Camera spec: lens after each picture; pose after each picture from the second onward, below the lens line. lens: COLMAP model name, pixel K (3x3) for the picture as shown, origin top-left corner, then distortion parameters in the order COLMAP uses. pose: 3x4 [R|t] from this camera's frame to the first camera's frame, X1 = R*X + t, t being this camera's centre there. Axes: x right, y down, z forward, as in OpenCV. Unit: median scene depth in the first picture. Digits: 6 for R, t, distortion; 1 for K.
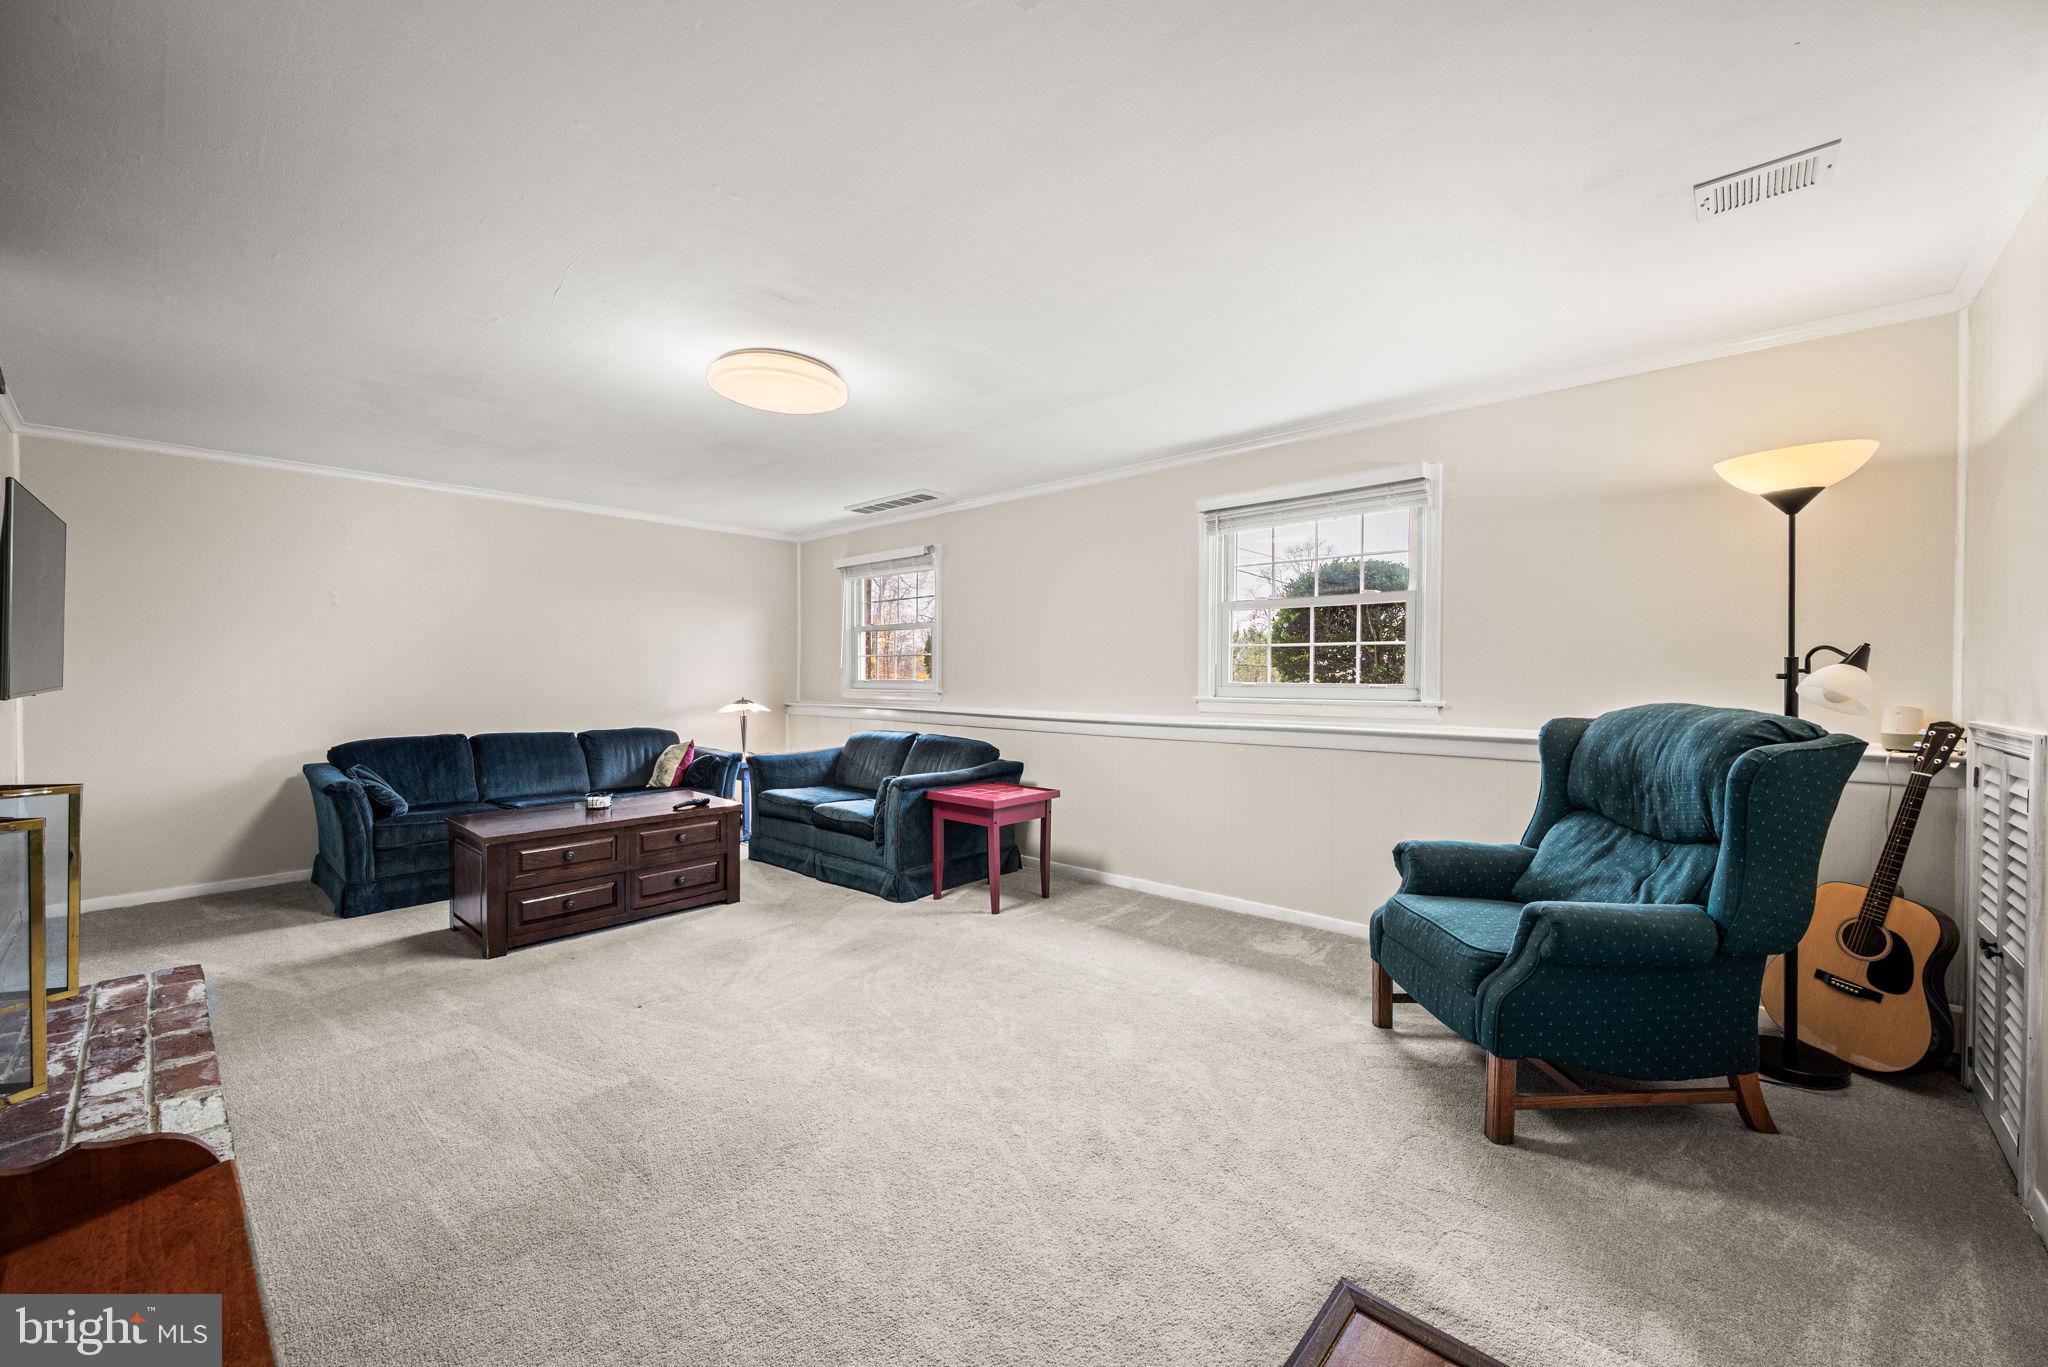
lens RADIAL K [[812.8, 0, 1042.9], [0, 812.8, 683.2], [0, 0, 1]] dist [0.002634, -0.000071]
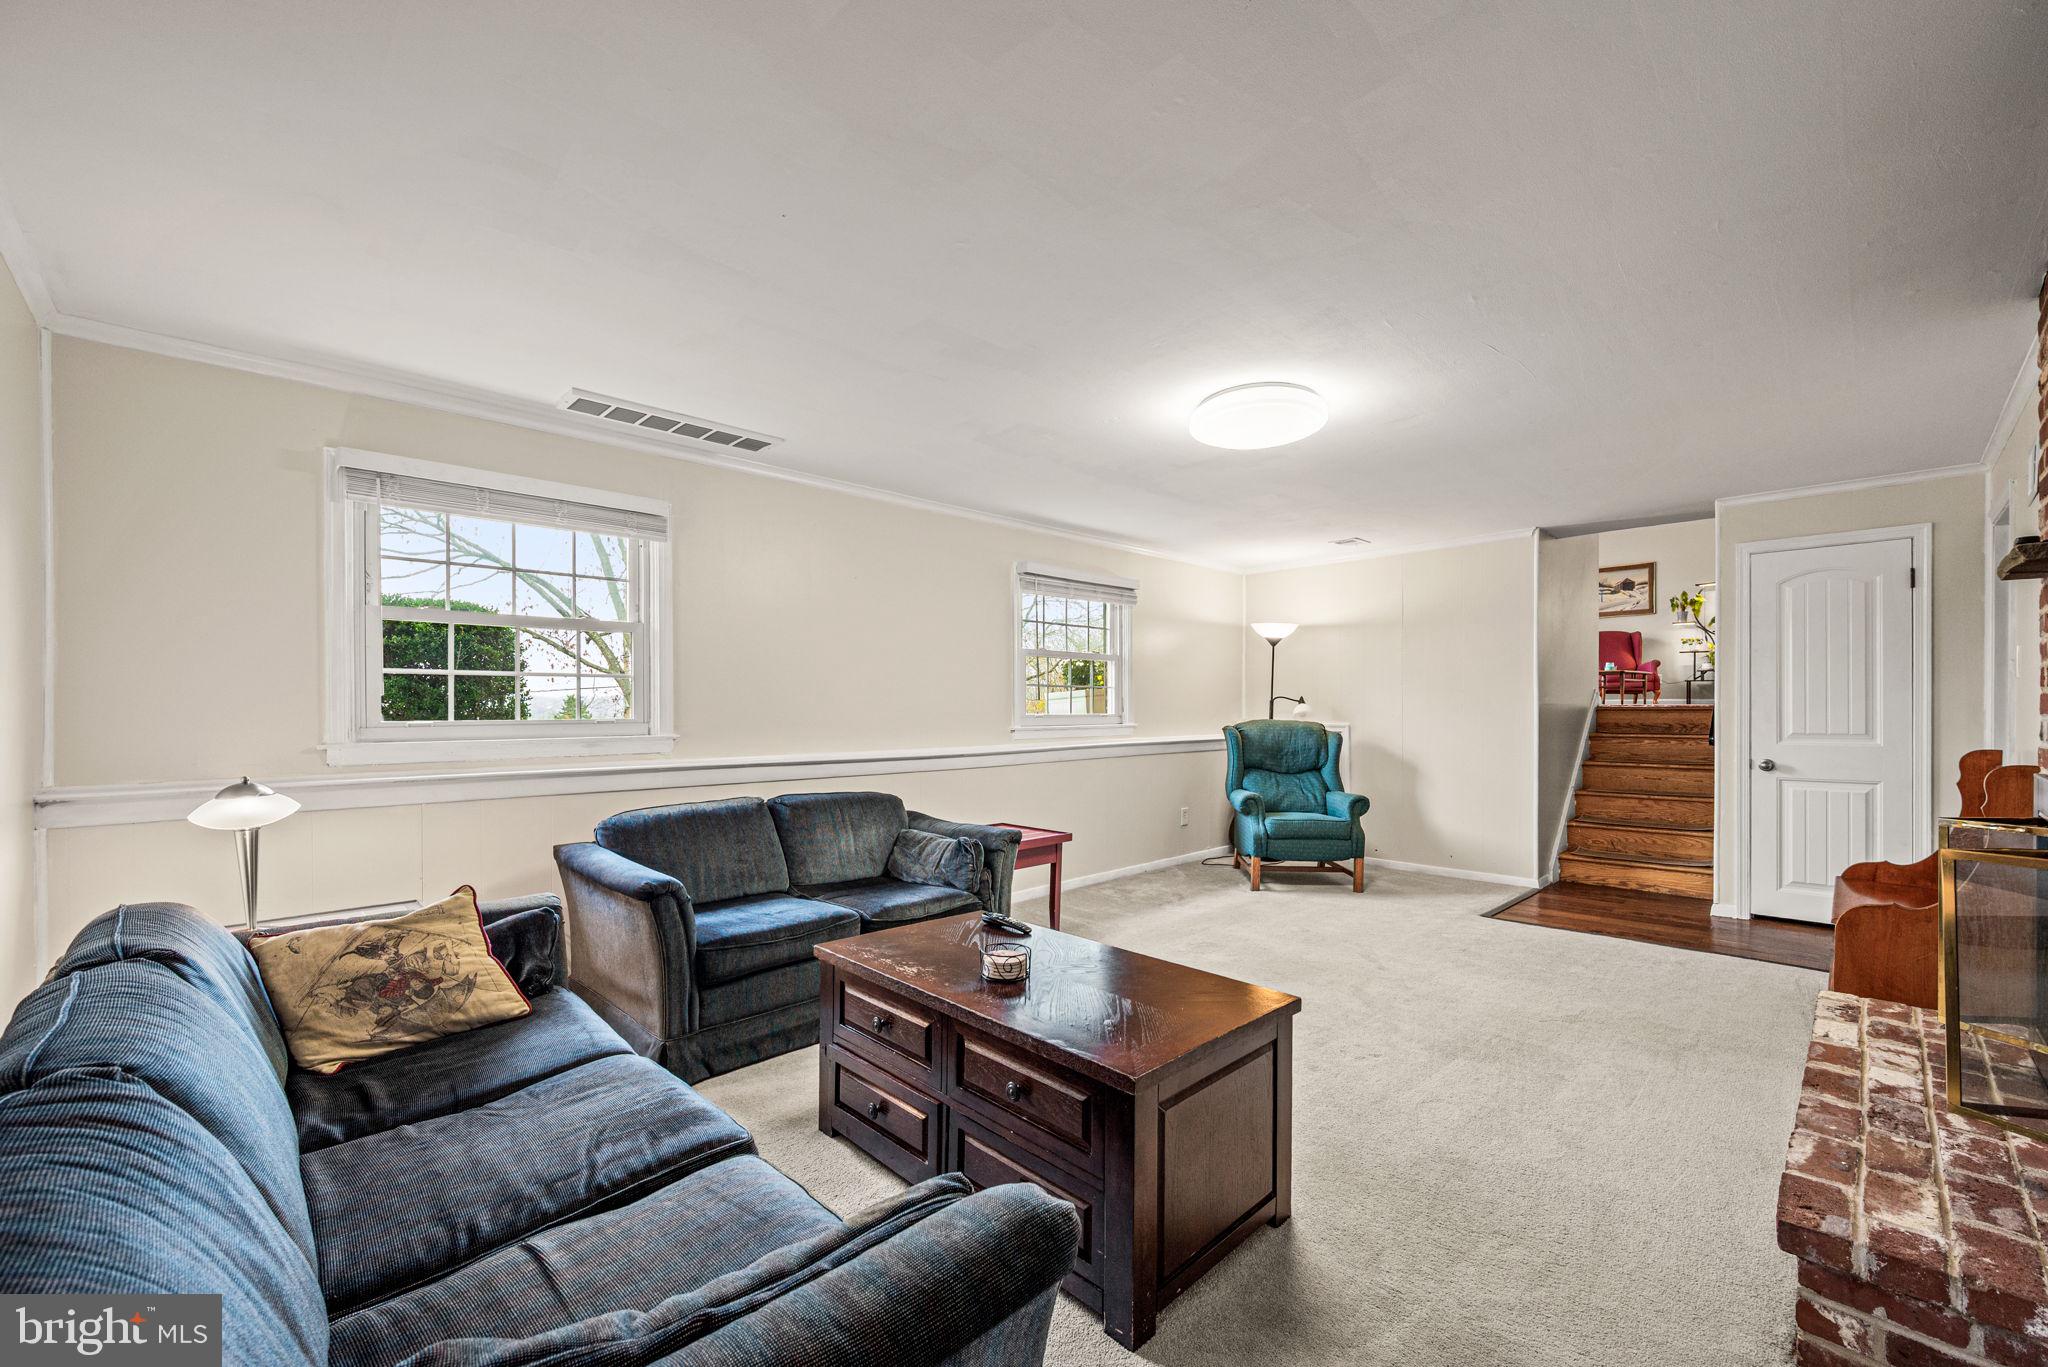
lens RADIAL K [[812.8, 0, 1046.4], [0, 812.8, 691.7], [0, 0, 1]] dist [0.002634, -0.000071]
pose [[0.054088, 0.017023, 0.998391, -1.907543], [0.014524, 0.999735, -0.017832, -0.026750], [-0.998431, 0.015465, 0.053827, 1.716444]]
